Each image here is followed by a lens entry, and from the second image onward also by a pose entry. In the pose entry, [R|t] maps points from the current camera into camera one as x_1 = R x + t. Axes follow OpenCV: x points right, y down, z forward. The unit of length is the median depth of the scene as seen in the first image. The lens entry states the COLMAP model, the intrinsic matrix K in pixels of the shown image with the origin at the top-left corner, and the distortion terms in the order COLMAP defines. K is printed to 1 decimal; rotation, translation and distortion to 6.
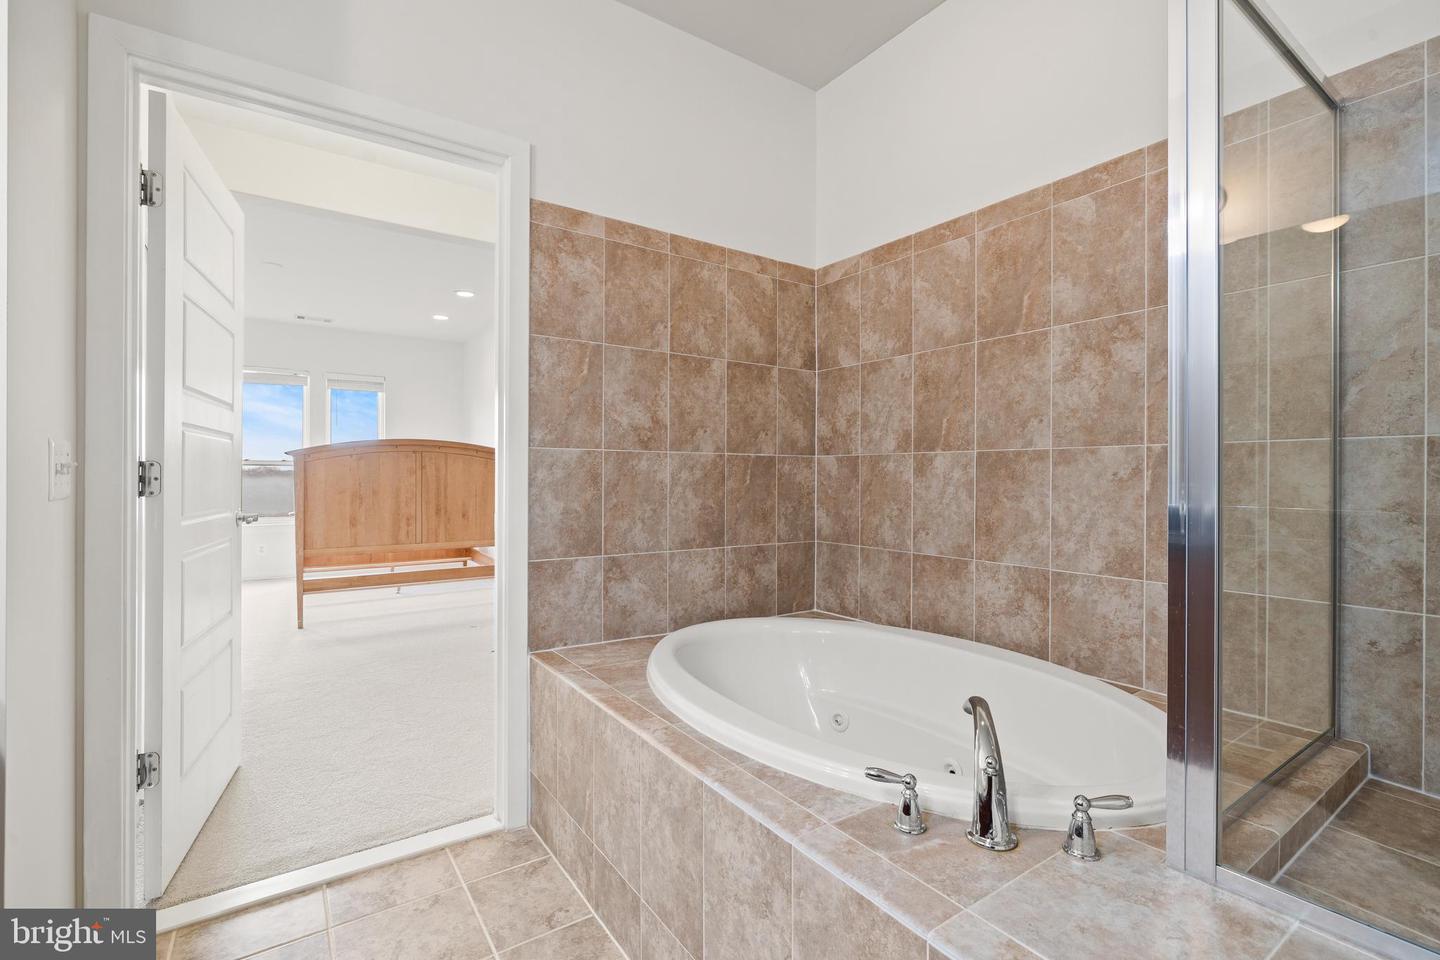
lens RADIAL K [[649.7, 0, 731.2], [0, 649.7, 475.8], [0, 0, 1]] dist [-0.004376, 0.001647]
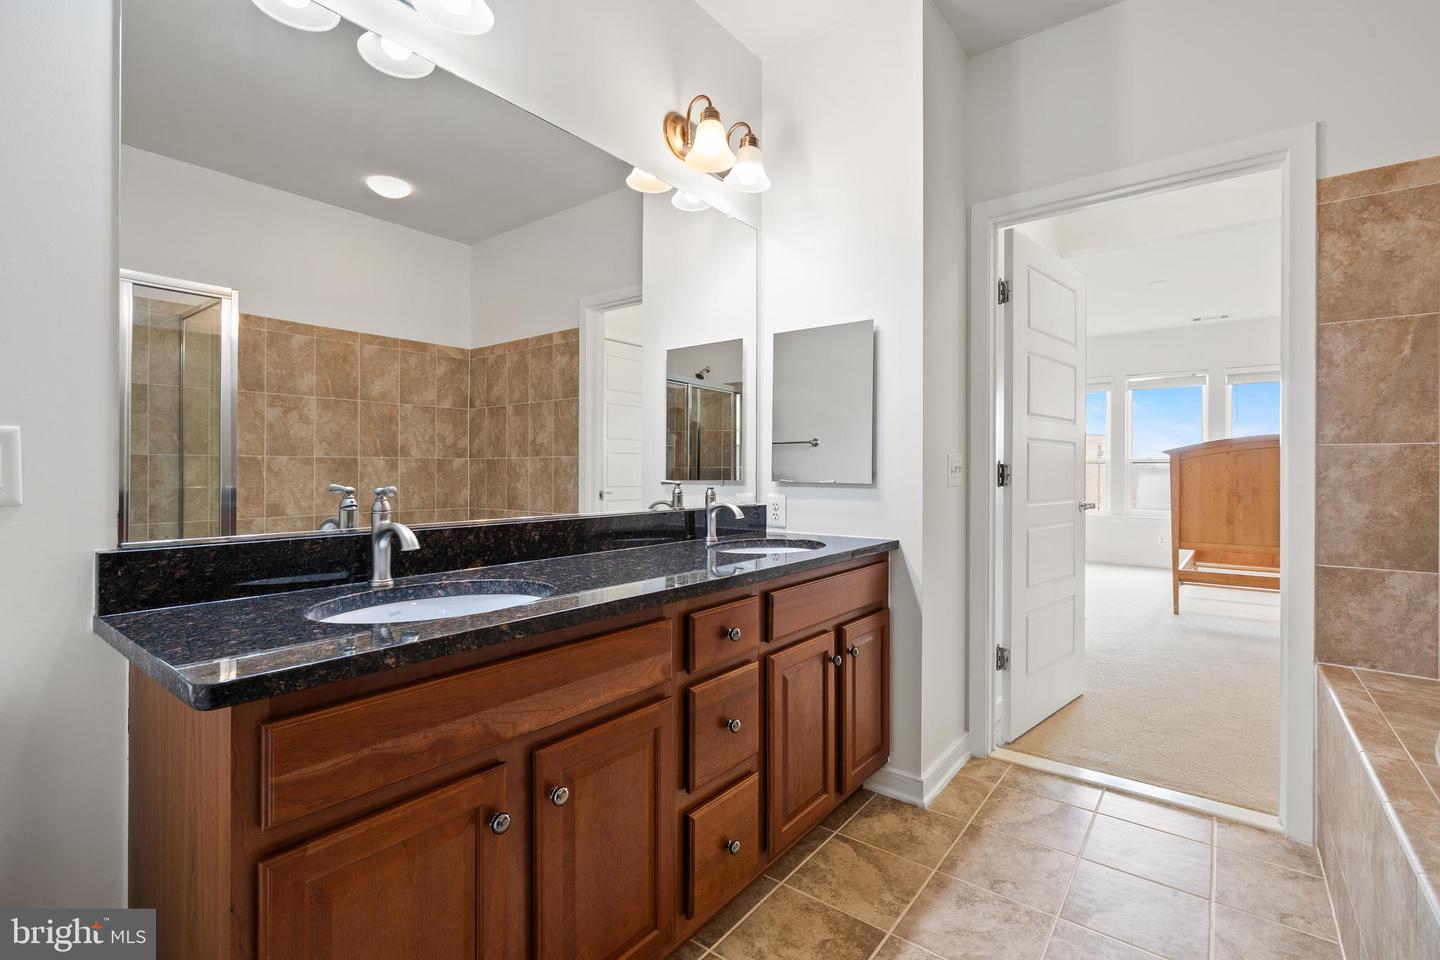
lens RADIAL K [[649.7, 0, 731.2], [0, 649.7, 475.8], [0, 0, 1]] dist [-0.004376, 0.001647]
pose [[0.309341, 0.007745, -0.950920, 0.315539], [-0.003014, 0.999970, 0.007164, -0.002279], [0.950947, 0.000650, 0.309355, -0.098442]]
